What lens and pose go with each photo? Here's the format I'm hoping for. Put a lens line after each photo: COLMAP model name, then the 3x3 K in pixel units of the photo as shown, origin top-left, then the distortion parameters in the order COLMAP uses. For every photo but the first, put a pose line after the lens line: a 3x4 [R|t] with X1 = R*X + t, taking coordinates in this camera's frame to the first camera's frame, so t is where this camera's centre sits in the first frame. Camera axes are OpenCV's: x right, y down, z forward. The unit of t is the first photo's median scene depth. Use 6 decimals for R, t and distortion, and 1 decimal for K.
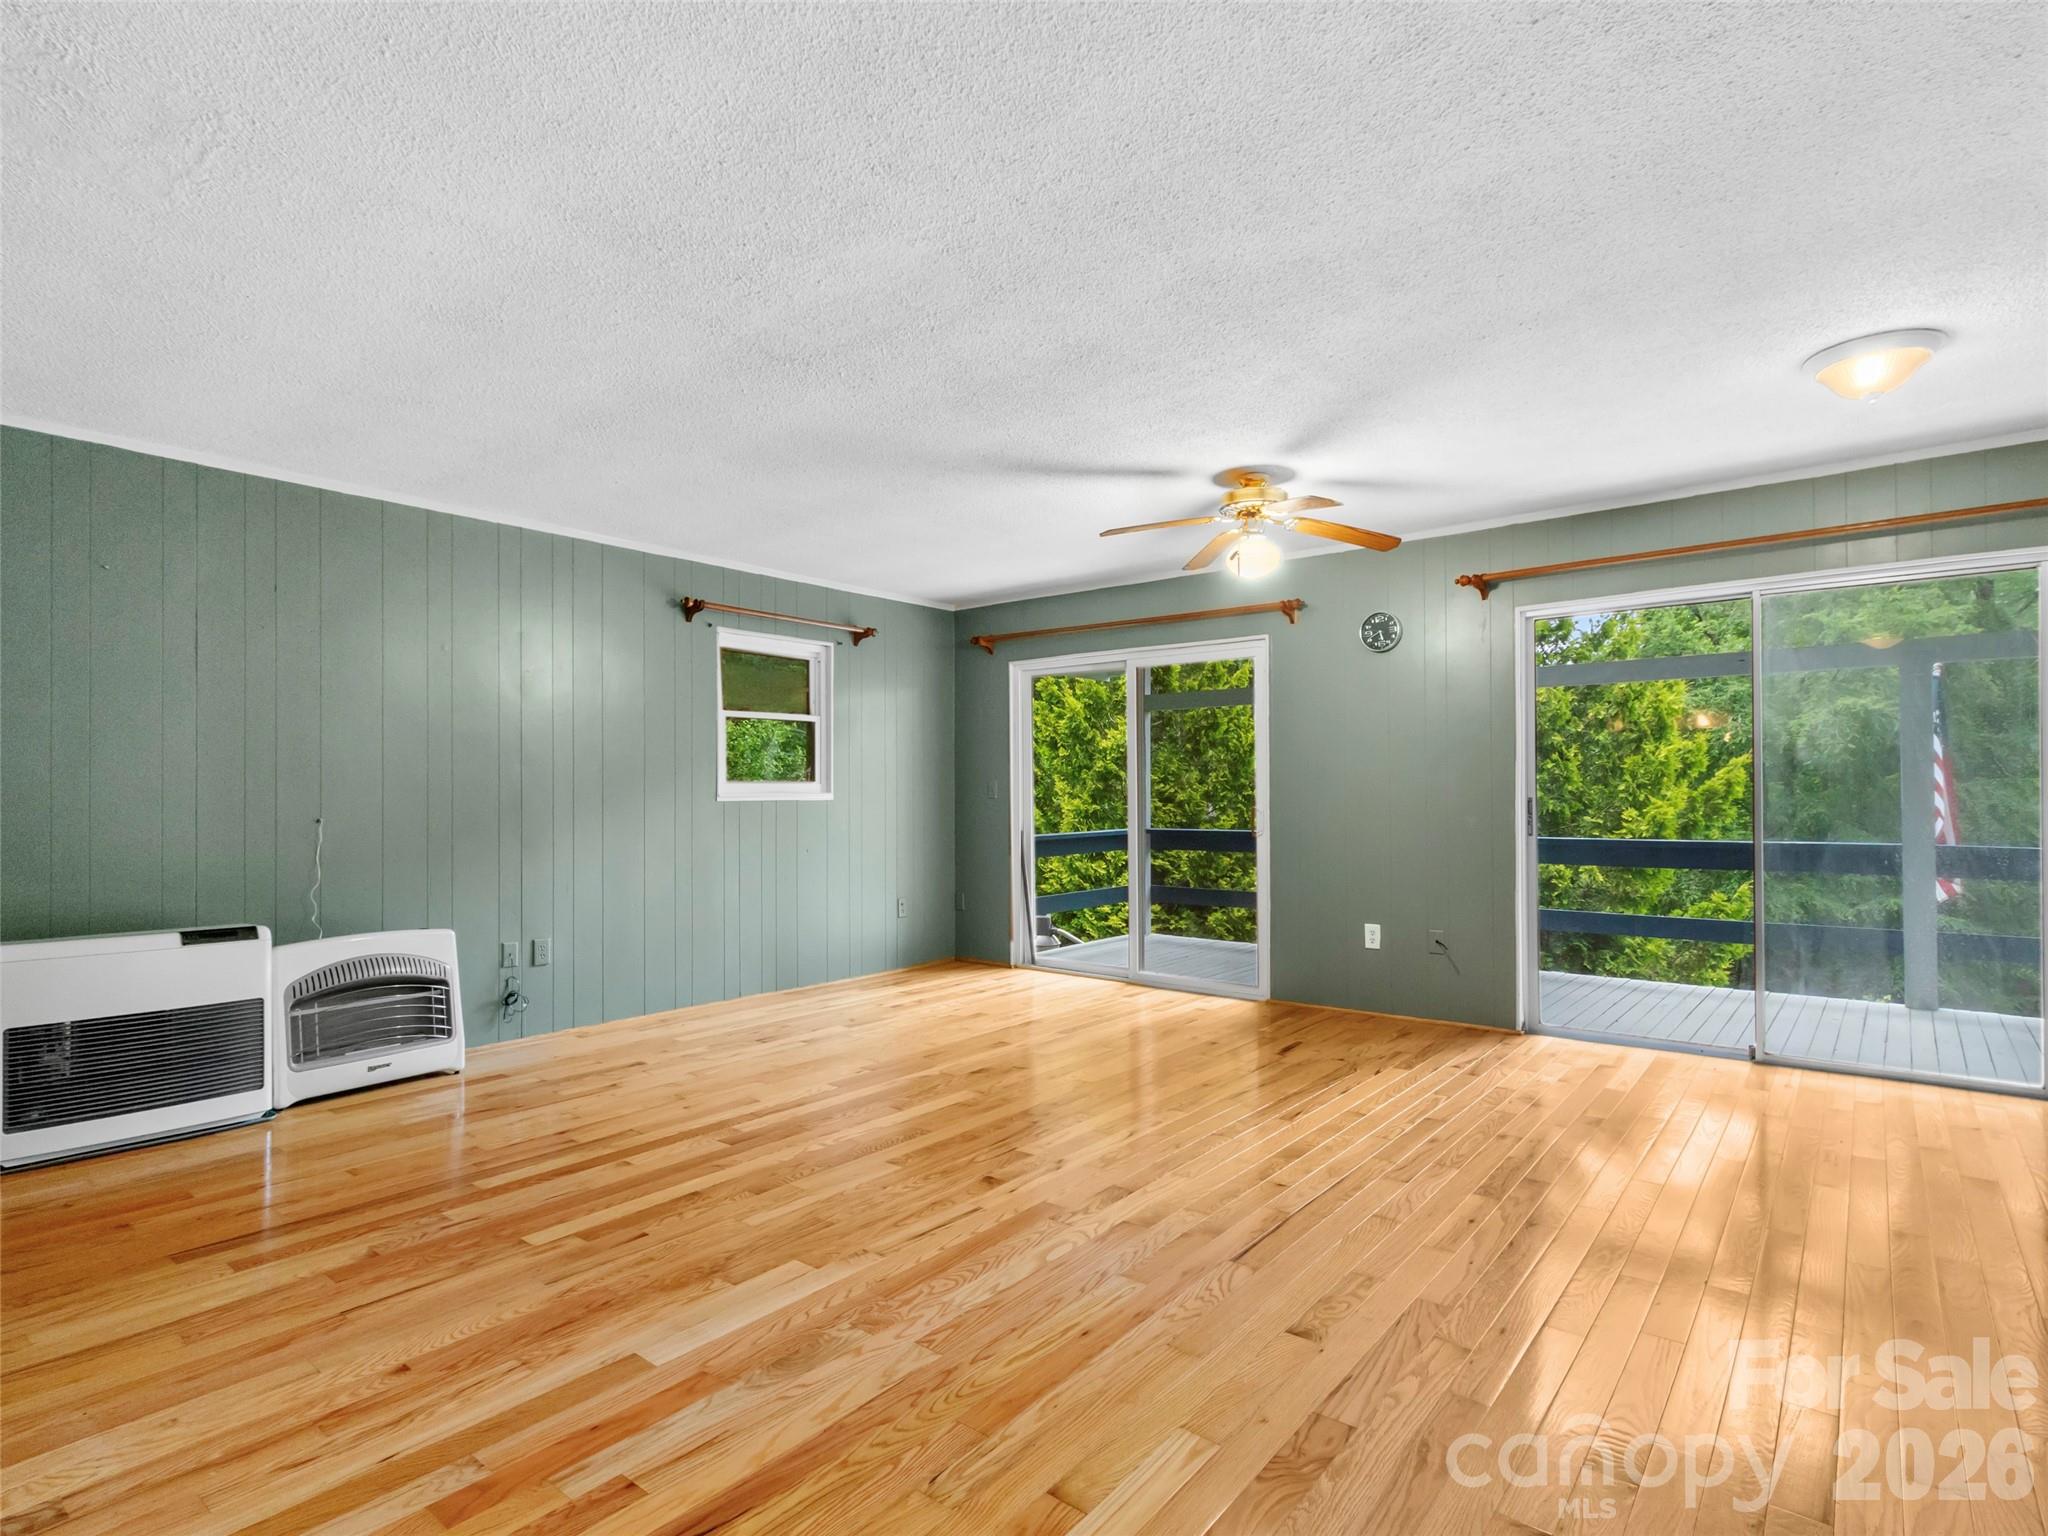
lens RADIAL K [[1052.2, 0, 1008.8], [0, 1052.2, 786.1], [0, 0, 1]] dist [0.003249, -0.000241]
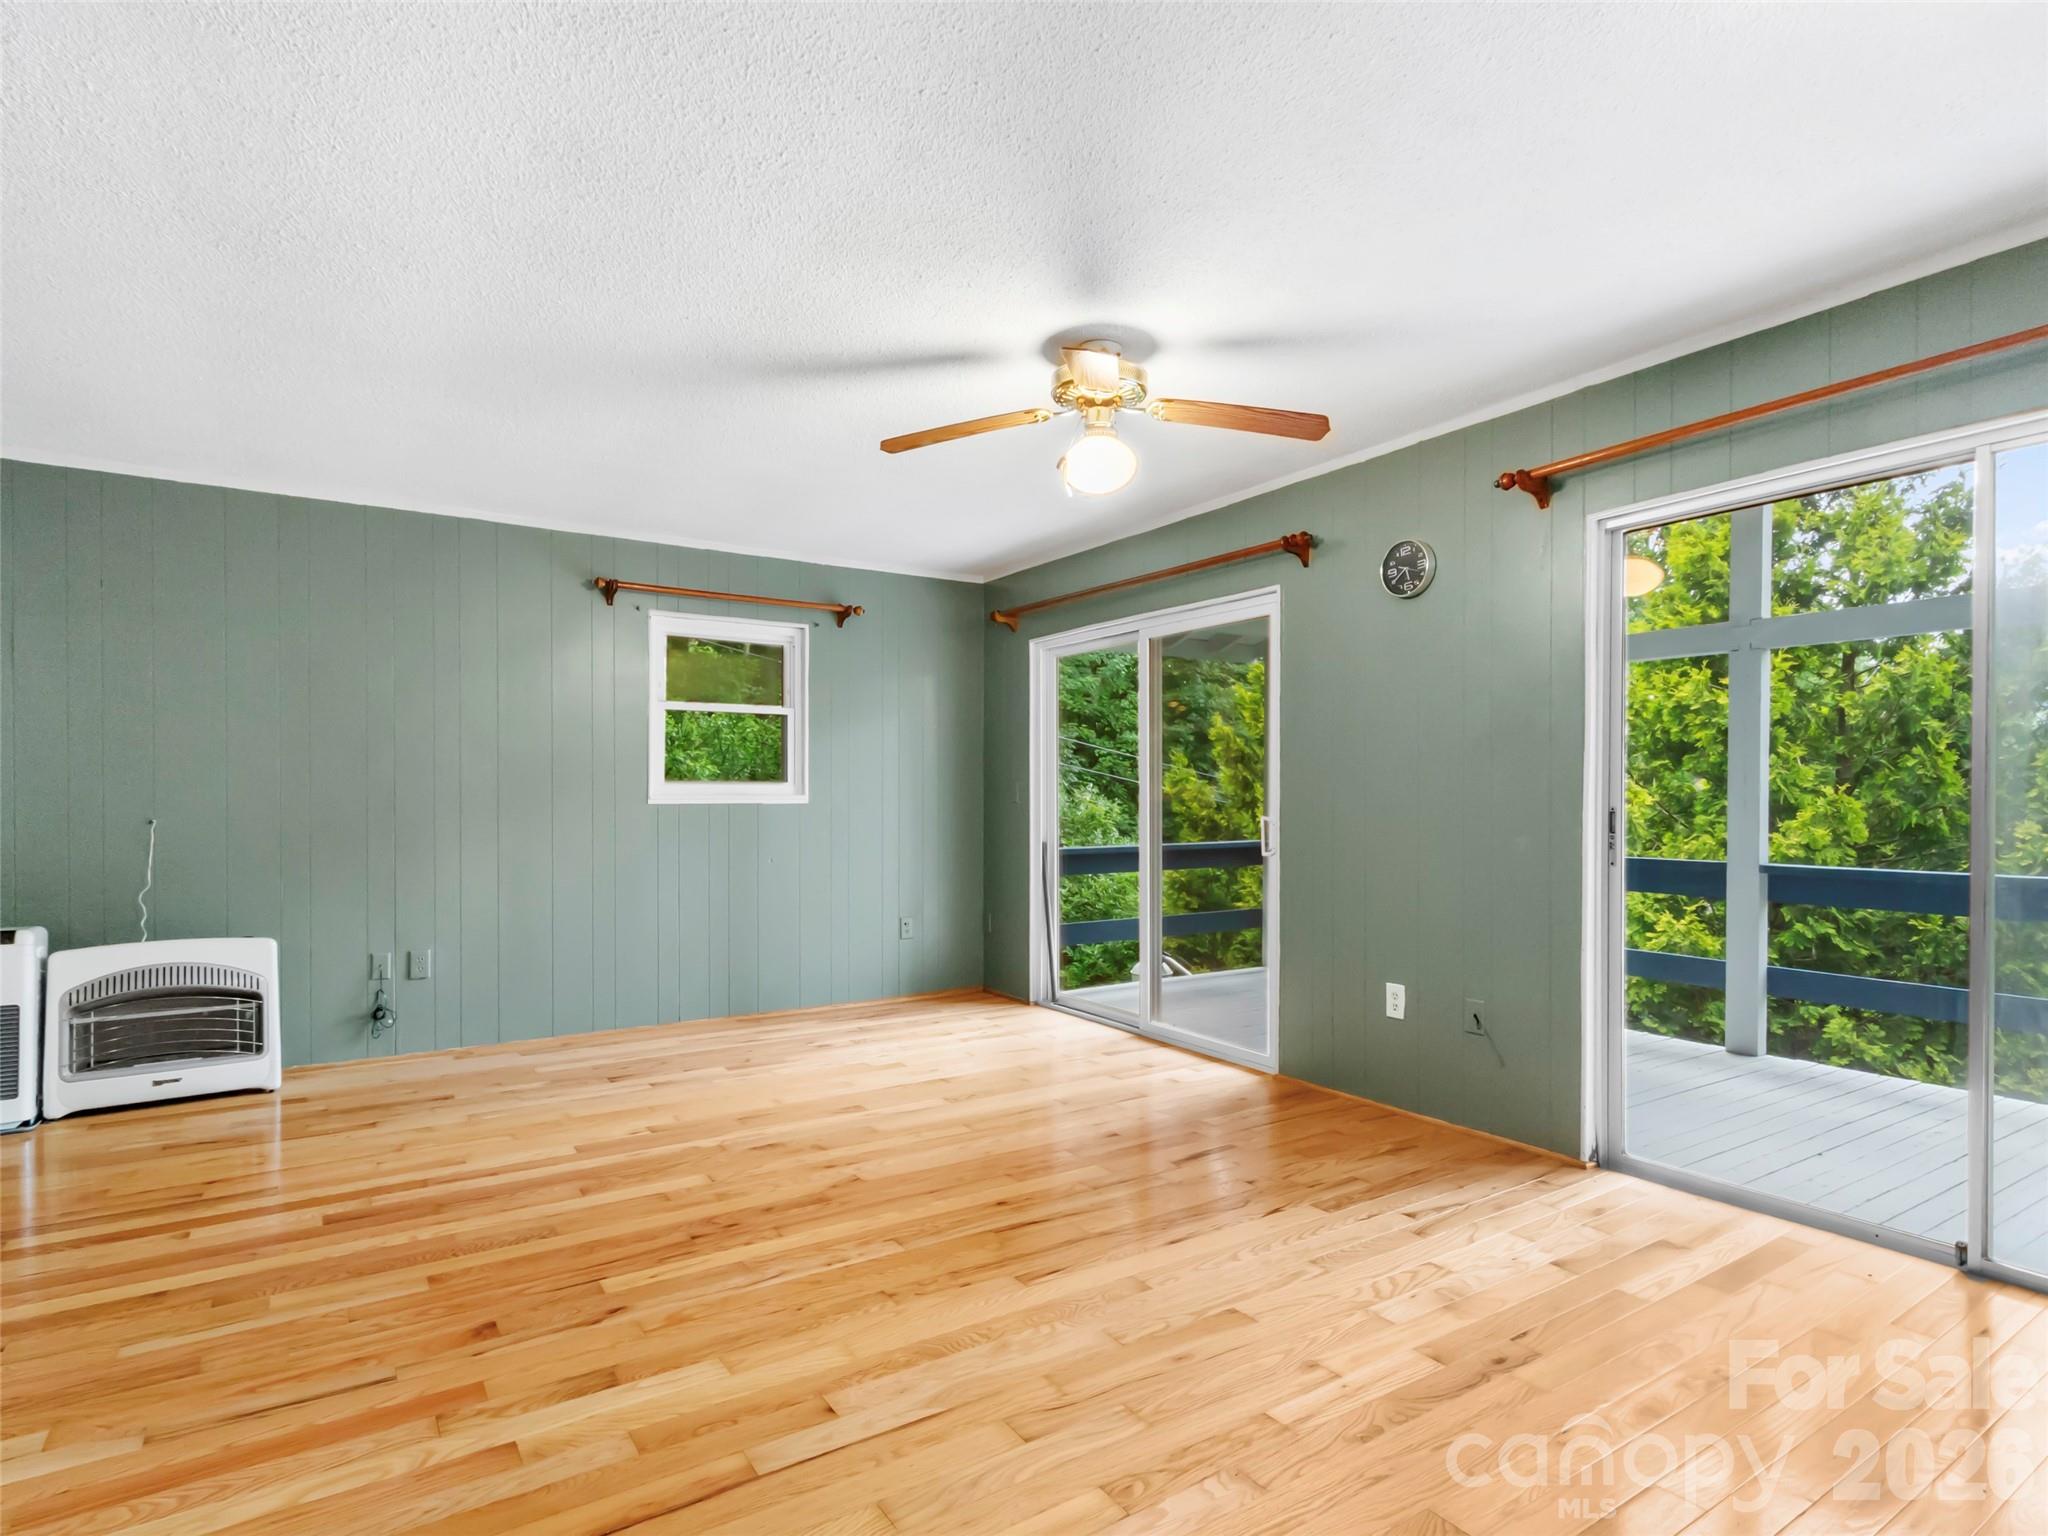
lens RADIAL K [[1067.6, 0, 1018.4], [0, 1067.6, 809.6], [0, 0, 1]] dist [0.002964, -0.000098]
pose [[0.953667, 0.008630, -0.300741, 0.385675], [-0.002920, 0.999807, 0.019429, 0.000471], [0.300851, -0.017650, 0.953508, 0.289636]]
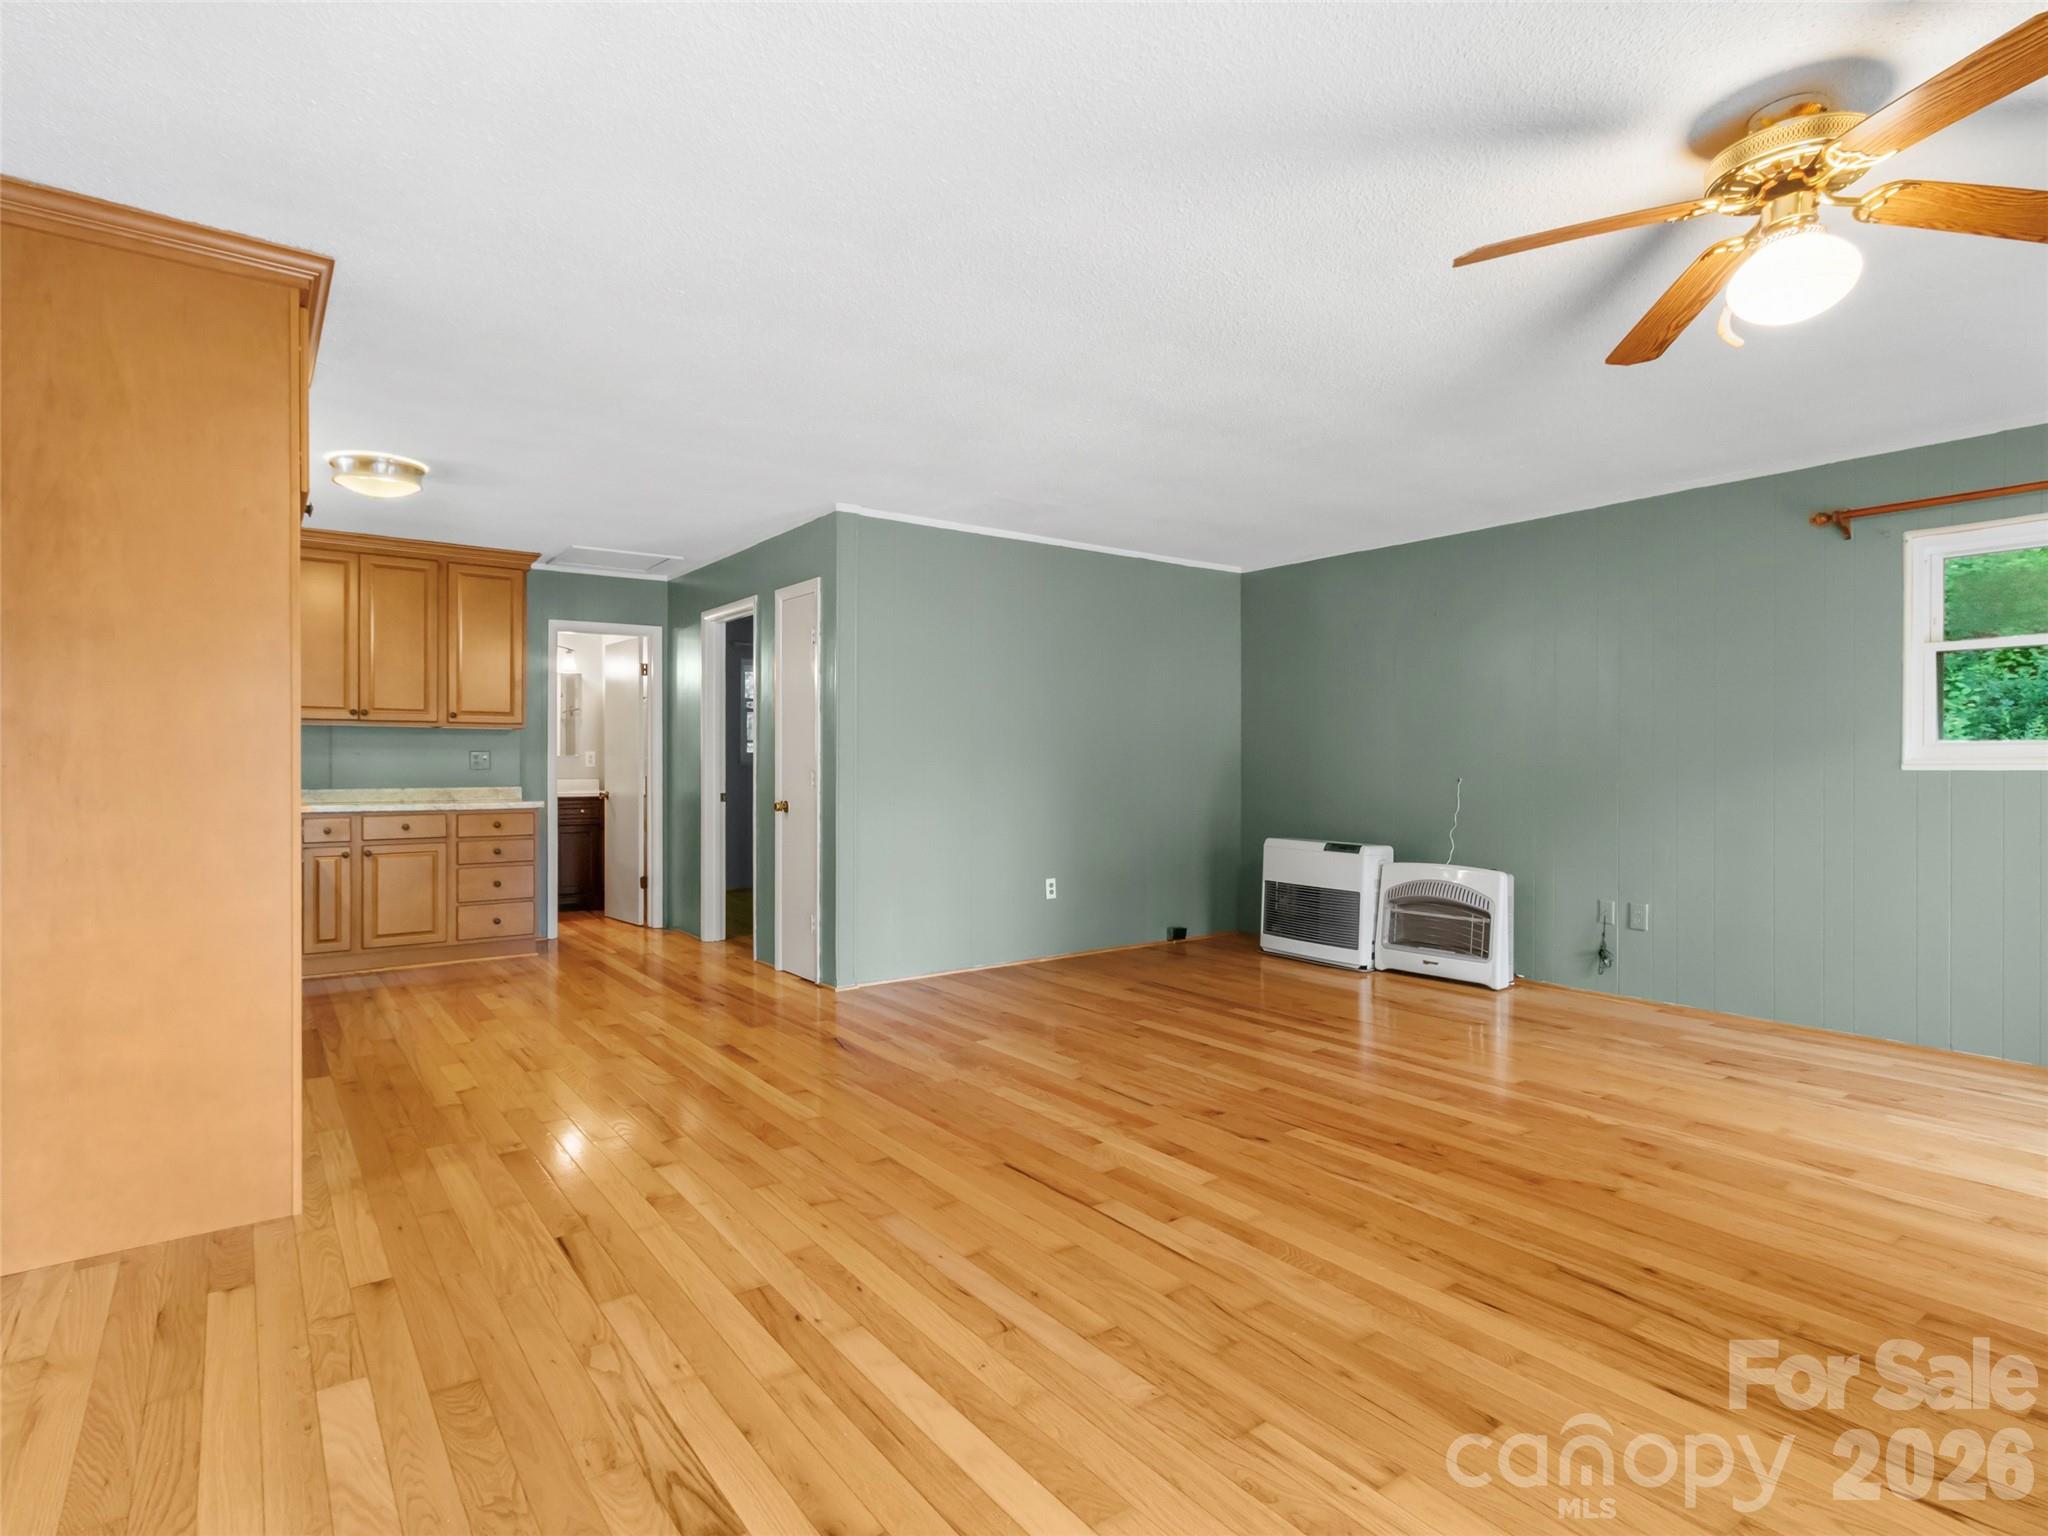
lens RADIAL K [[1060.5, 0, 1000.0], [0, 1060.5, 762.3], [0, 0, 1]] dist [0.005702, 0.000954]
pose [[-0.259360, 0.006109, -0.965761, 0.780208], [0.010861, 0.999935, 0.003409, -0.000172], [0.965720, -0.009605, -0.259409, 0.752626]]
